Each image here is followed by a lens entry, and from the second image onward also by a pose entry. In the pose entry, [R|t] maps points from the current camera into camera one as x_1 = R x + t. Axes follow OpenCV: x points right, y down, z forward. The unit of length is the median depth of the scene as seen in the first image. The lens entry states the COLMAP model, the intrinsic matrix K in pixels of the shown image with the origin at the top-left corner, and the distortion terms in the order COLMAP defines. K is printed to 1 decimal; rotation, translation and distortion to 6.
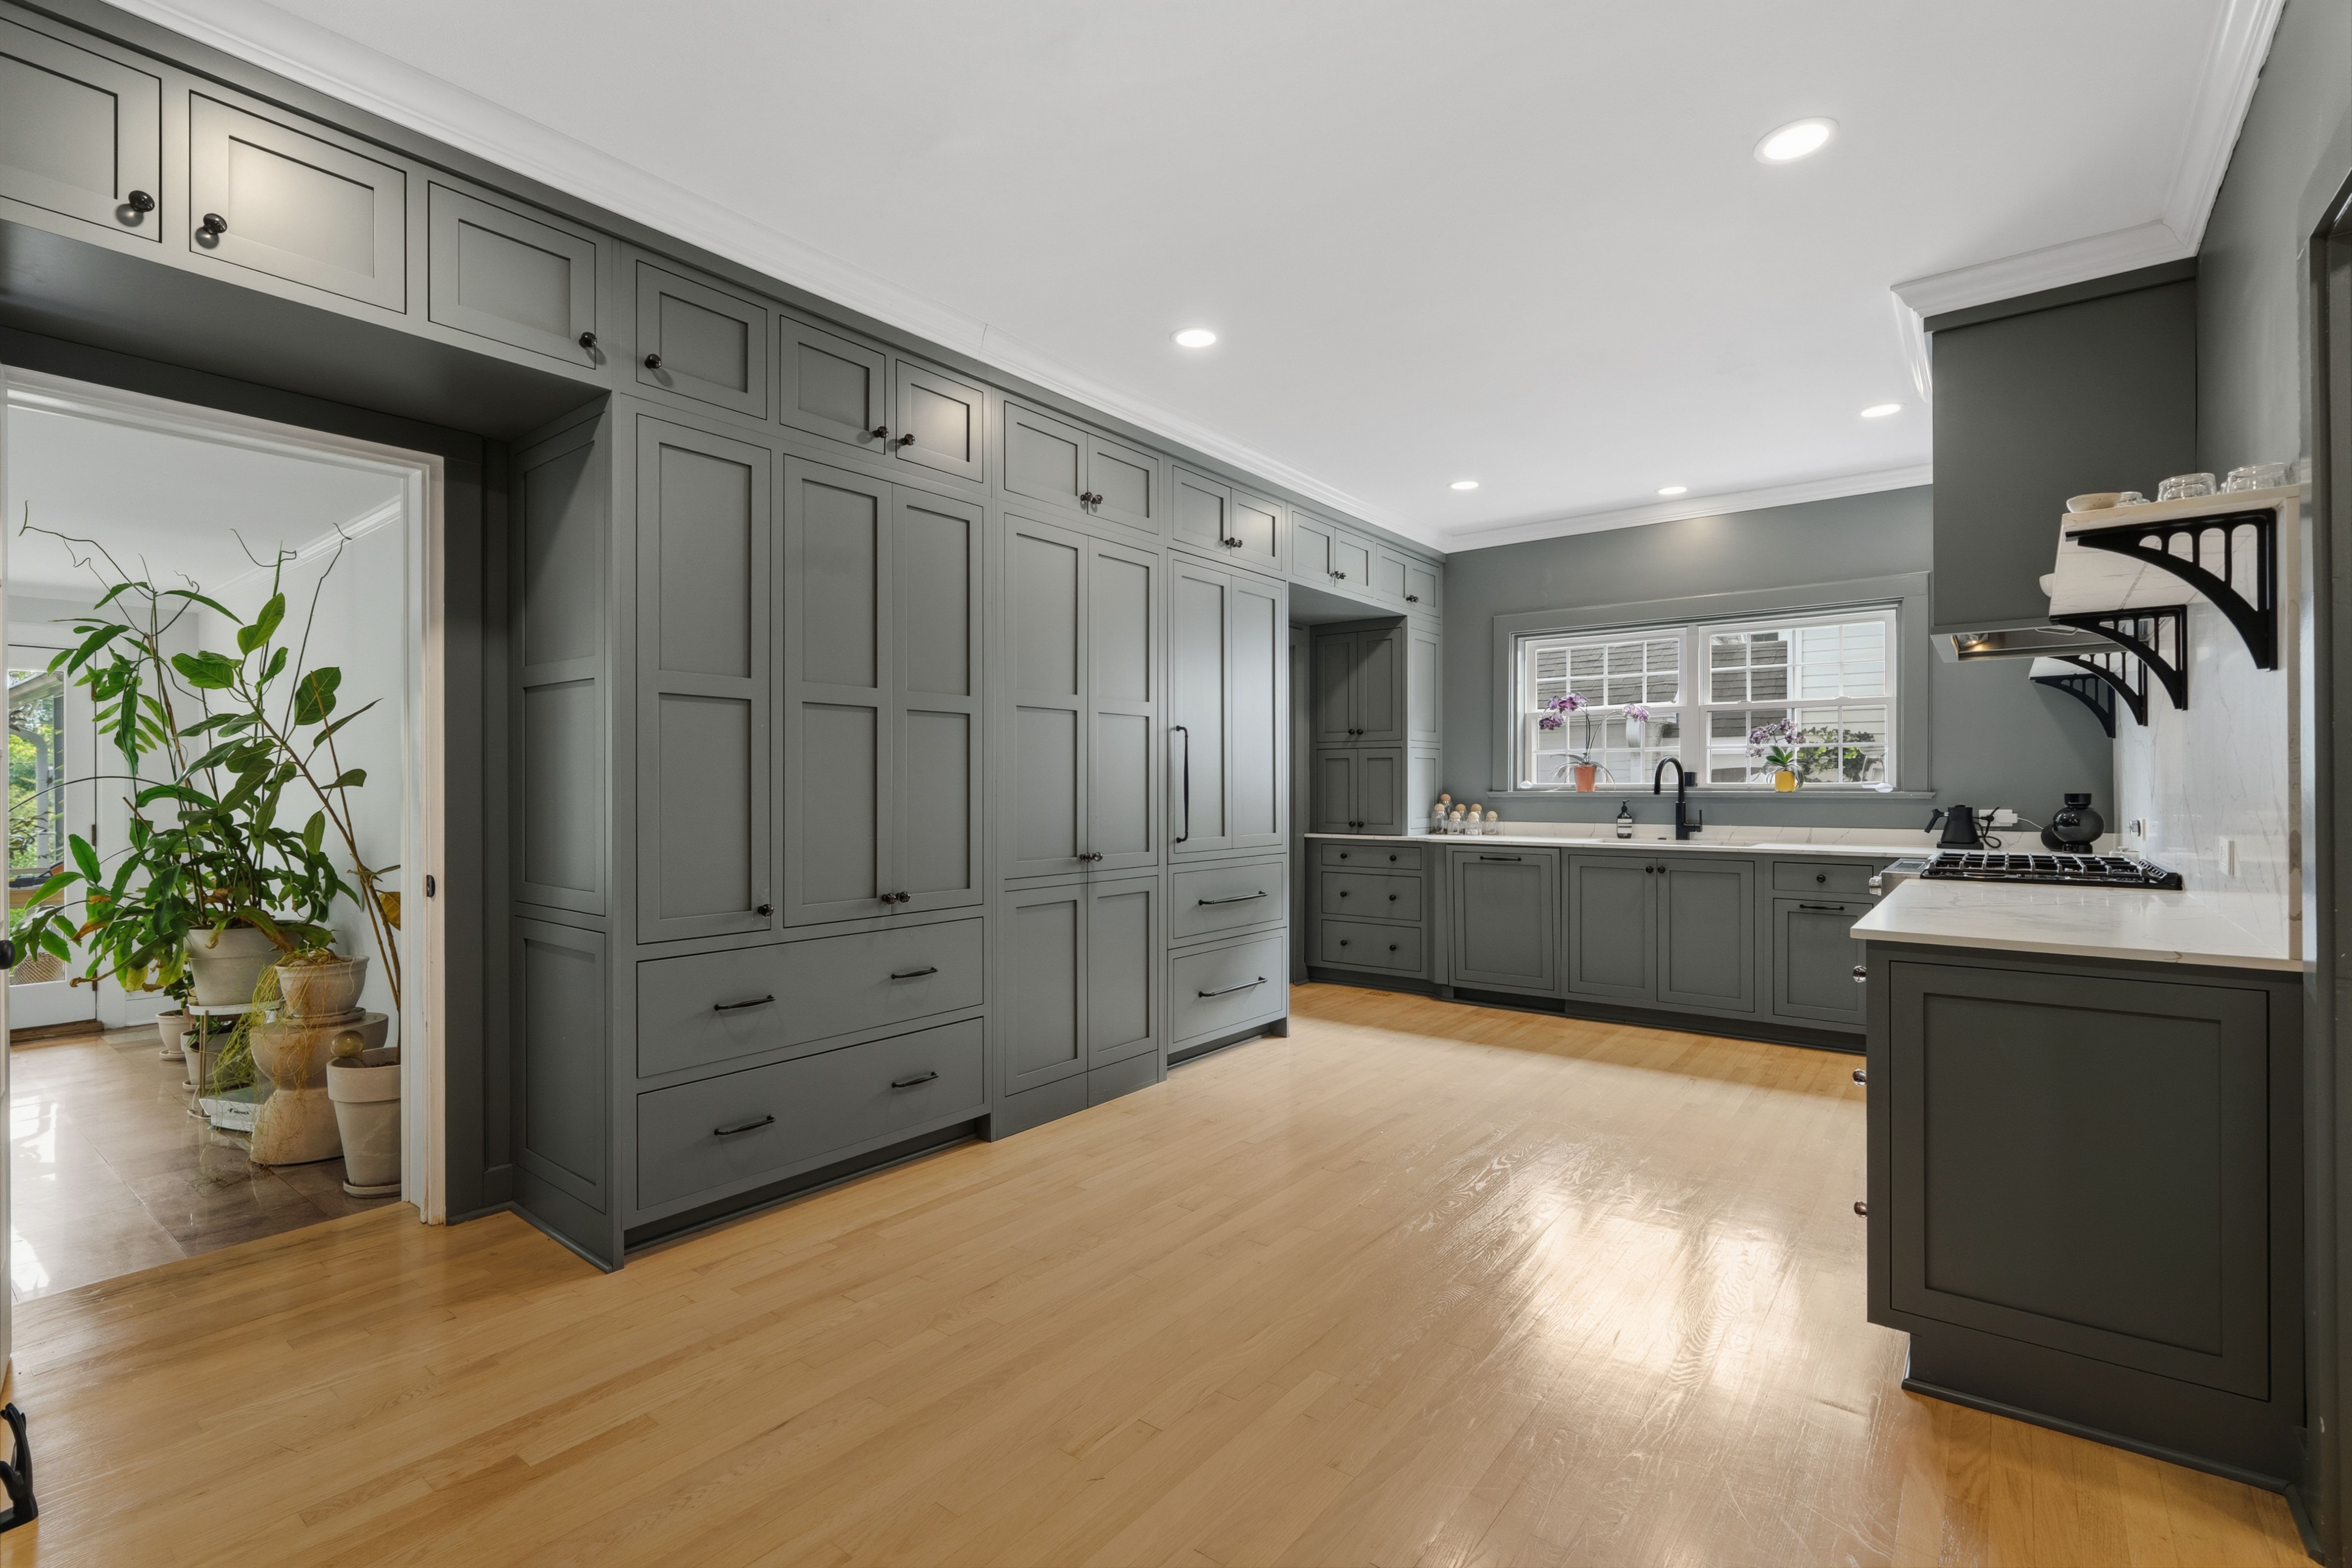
lens RADIAL K [[1072.0, 0, 1167.8], [0, 1072.0, 780.9], [0, 0, 1]] dist [-0.002635, -0.000060]
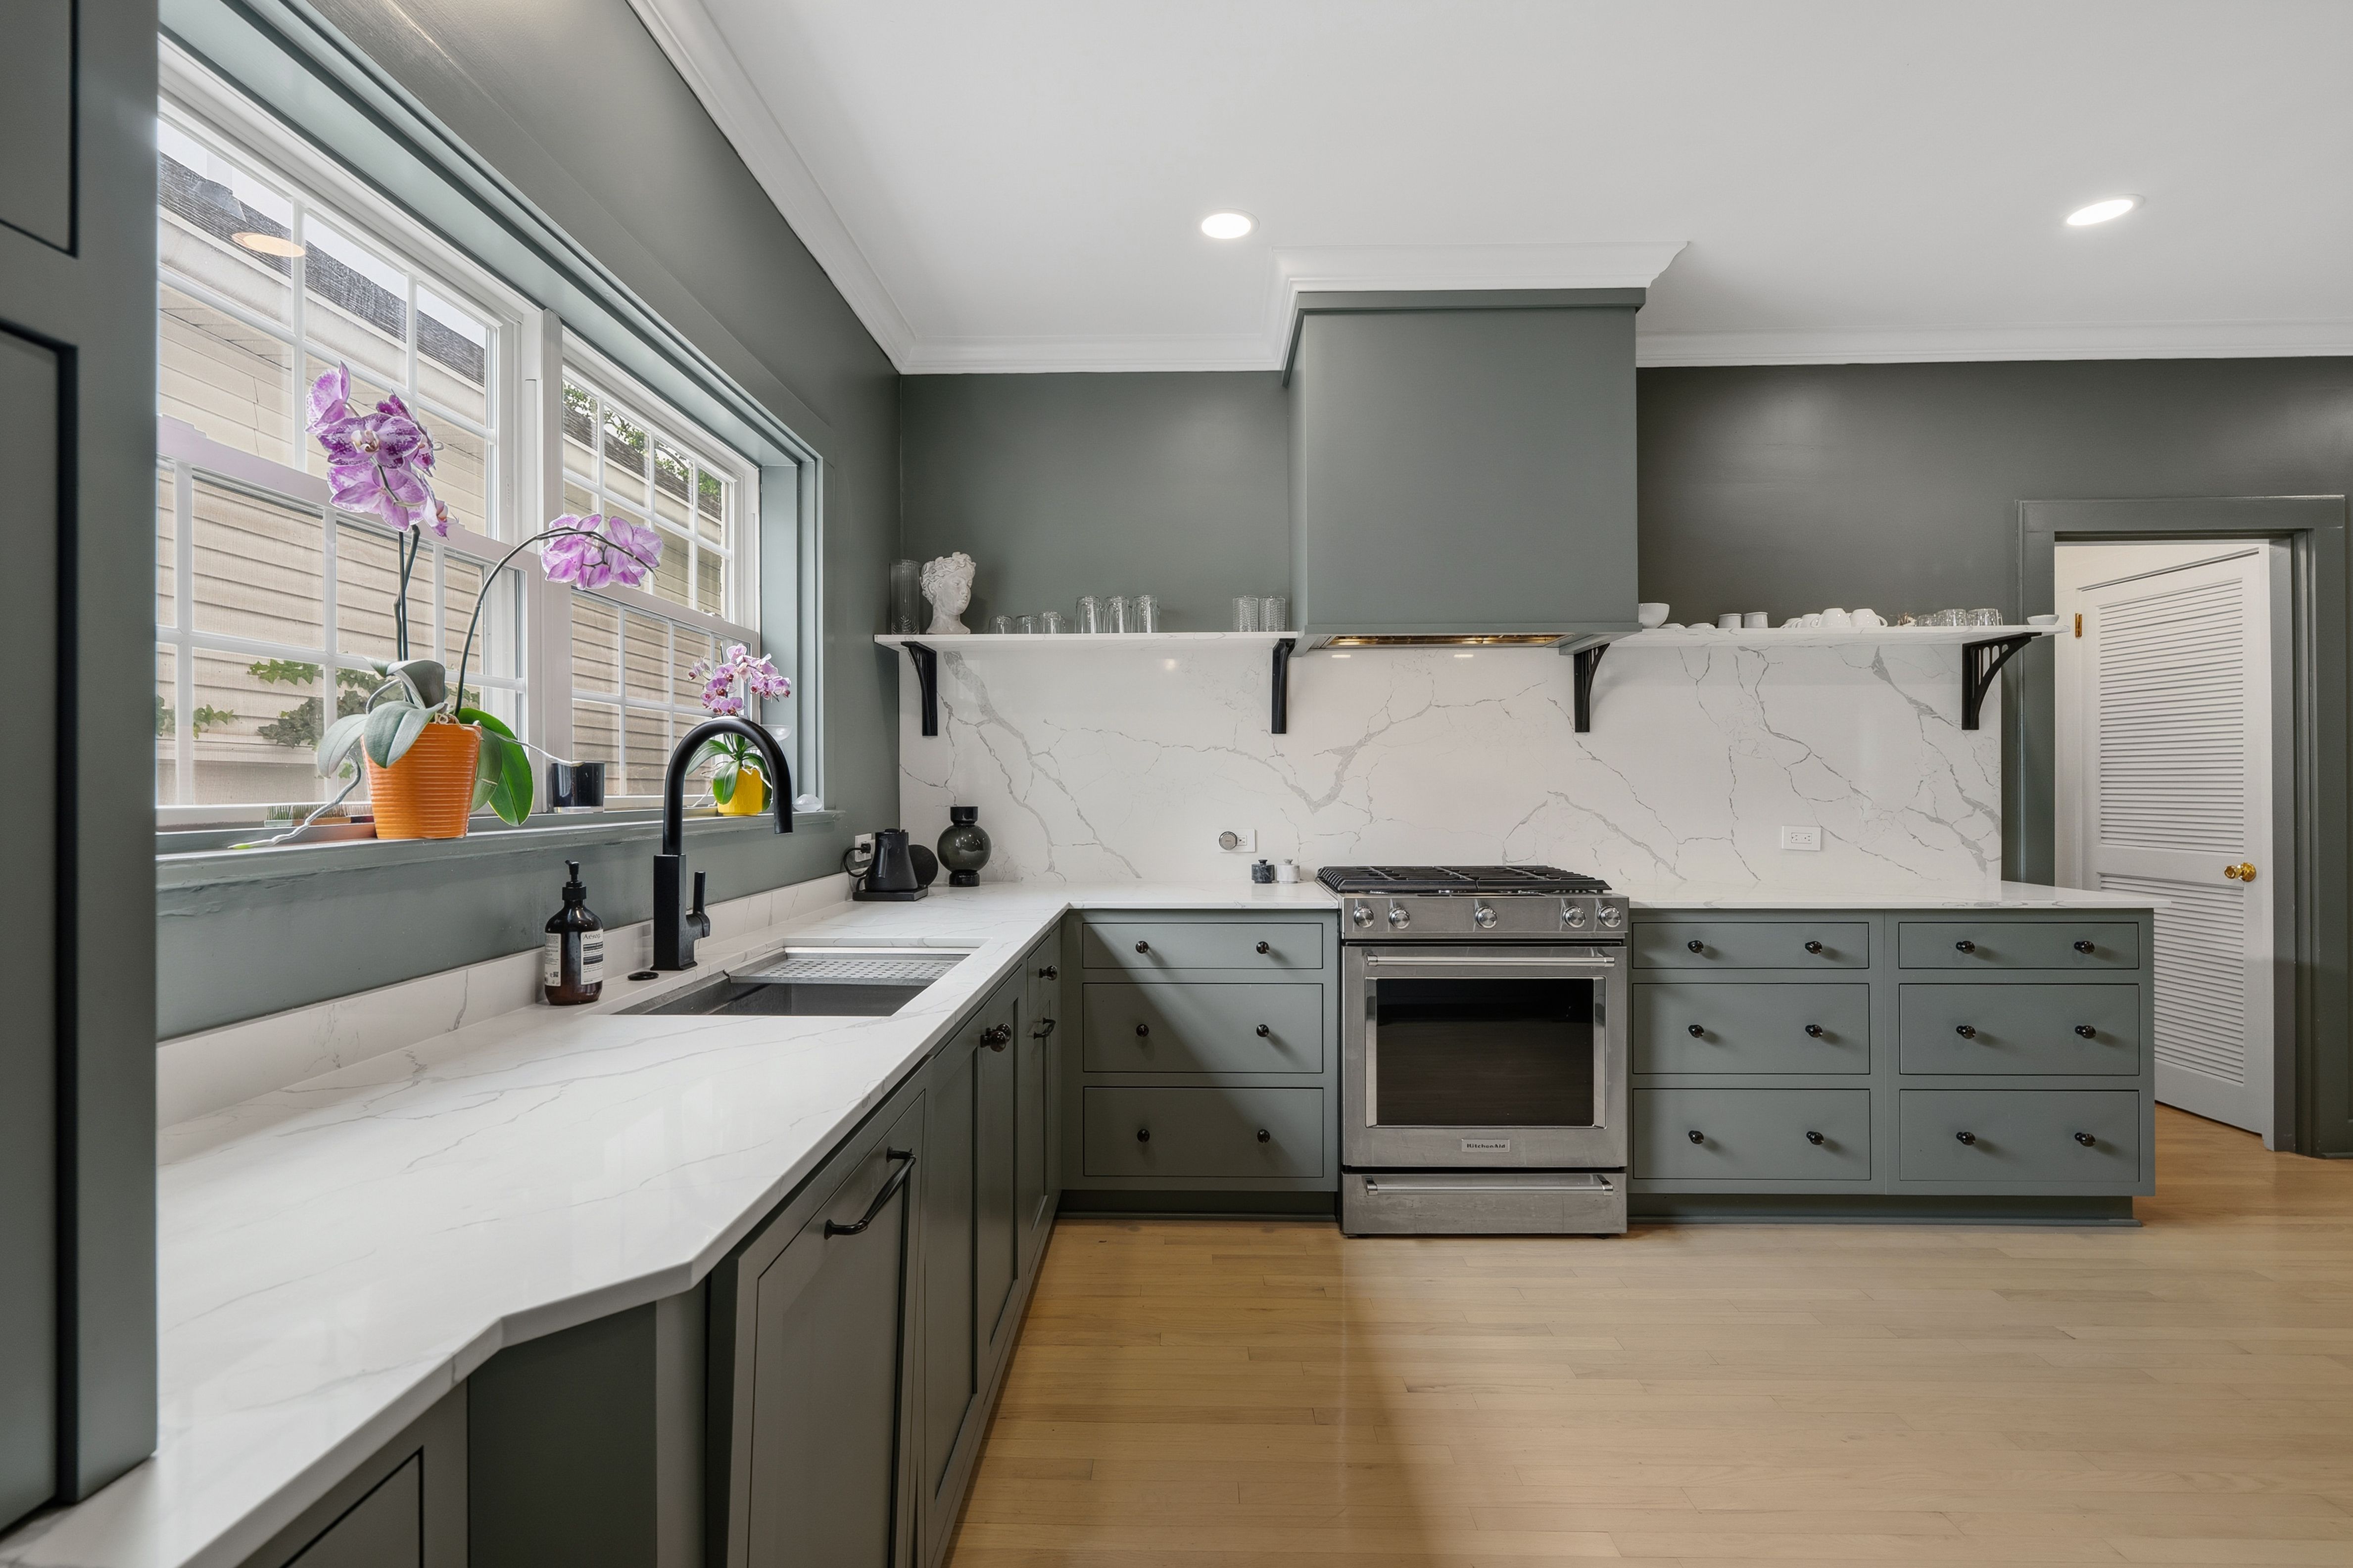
lens RADIAL K [[1072.4, 0, 1168.3], [0, 1072.4, 780.9], [0, 0, 1]] dist [-0.002635, -0.000060]
pose [[-0.590985, 0.005562, 0.806663, 0.127834], [0.001343, 0.999982, -0.005911, -0.001641], [-0.806682, -0.002410, -0.590981, 1.164578]]
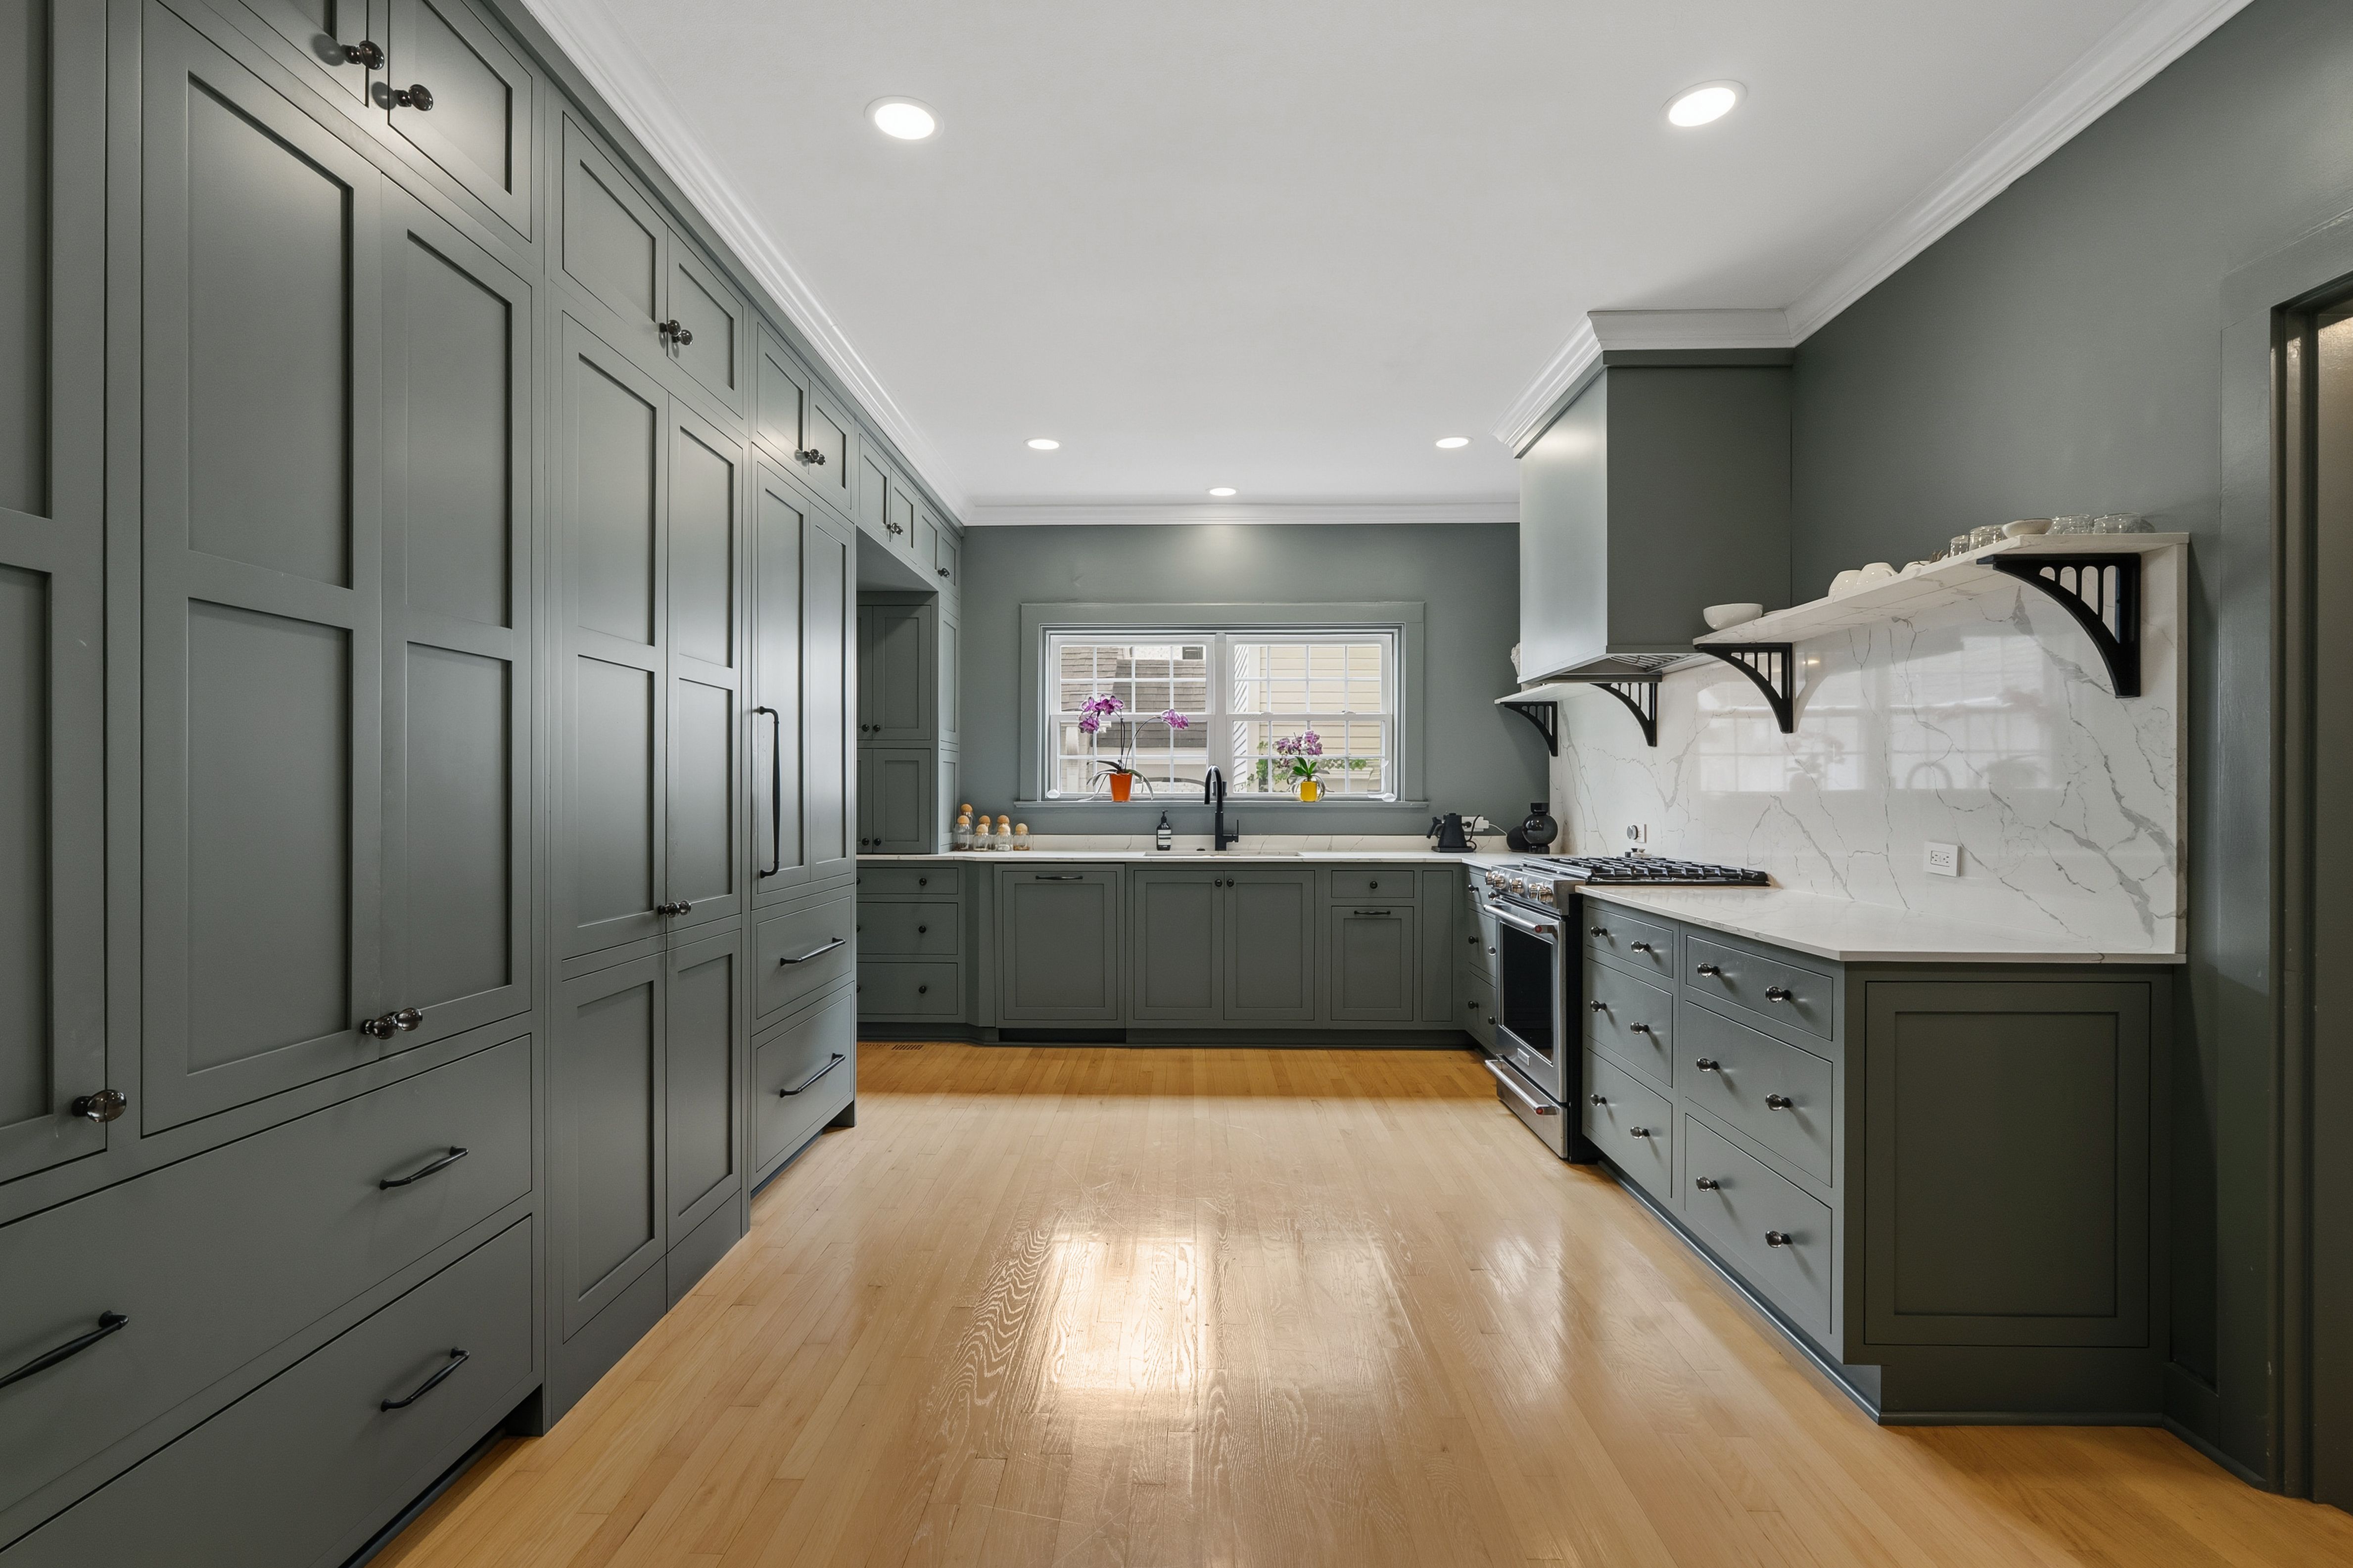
lens RADIAL K [[1089.7, 0, 1170.2], [0, 1089.7, 797.1], [0, 0, 1]] dist [-0.002794, 0.000184]
pose [[0.801458, 0.001107, 0.598051, -0.167903], [-0.005792, 0.999966, 0.005912, 0.000398], [-0.598024, -0.008202, 0.801437, 0.246419]]
